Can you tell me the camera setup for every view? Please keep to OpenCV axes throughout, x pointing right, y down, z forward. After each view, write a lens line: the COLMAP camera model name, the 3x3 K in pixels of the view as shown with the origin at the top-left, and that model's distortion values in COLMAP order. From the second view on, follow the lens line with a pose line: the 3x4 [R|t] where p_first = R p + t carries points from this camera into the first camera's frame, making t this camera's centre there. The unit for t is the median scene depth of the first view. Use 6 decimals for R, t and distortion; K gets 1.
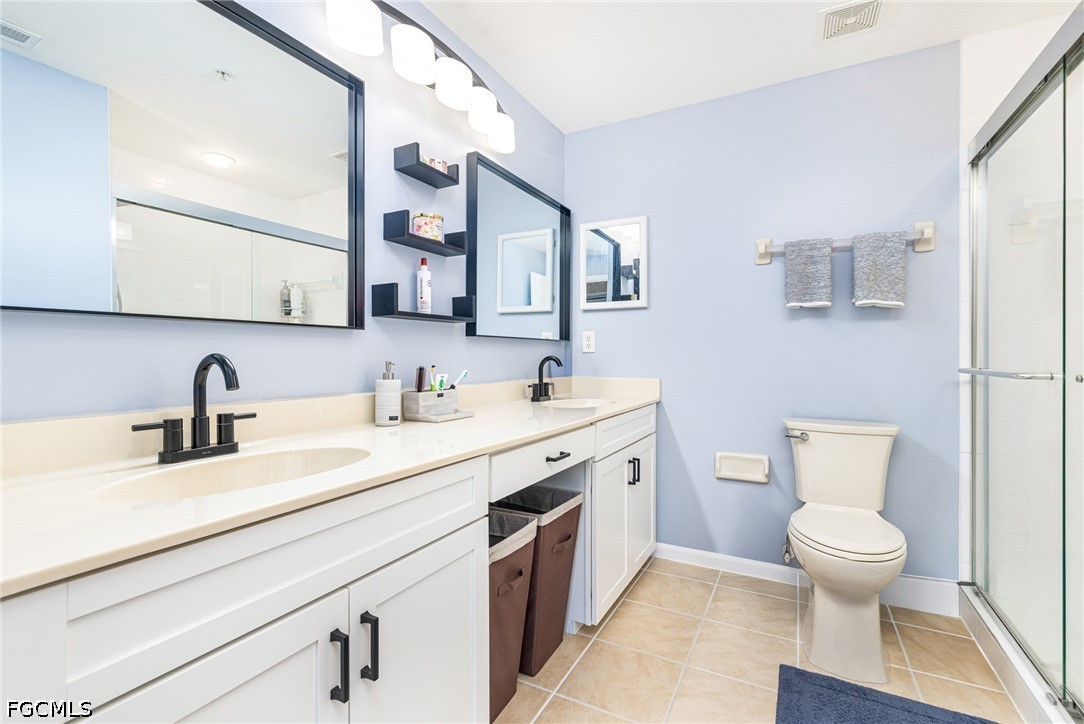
lens RADIAL K [[469.2, 0, 542.6], [0, 469.2, 357.5], [0, 0, 1]] dist [-0.017444, 0.000061]
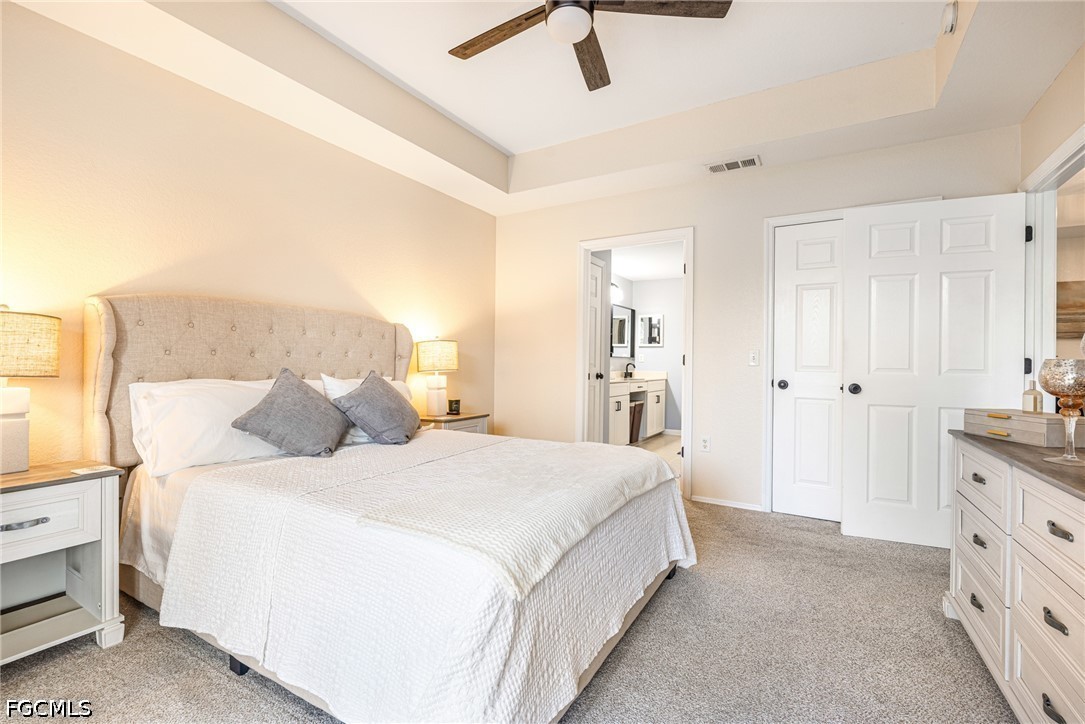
lens RADIAL K [[469.6, 0, 543.0], [0, 469.6, 359.7], [0, 0, 1]] dist [-0.017444, 0.000061]
pose [[0.999073, 0.006673, -0.042528, -0.366137], [-0.006834, 0.999970, -0.003648, -0.008898], [0.042502, 0.003935, 0.999089, -1.804833]]
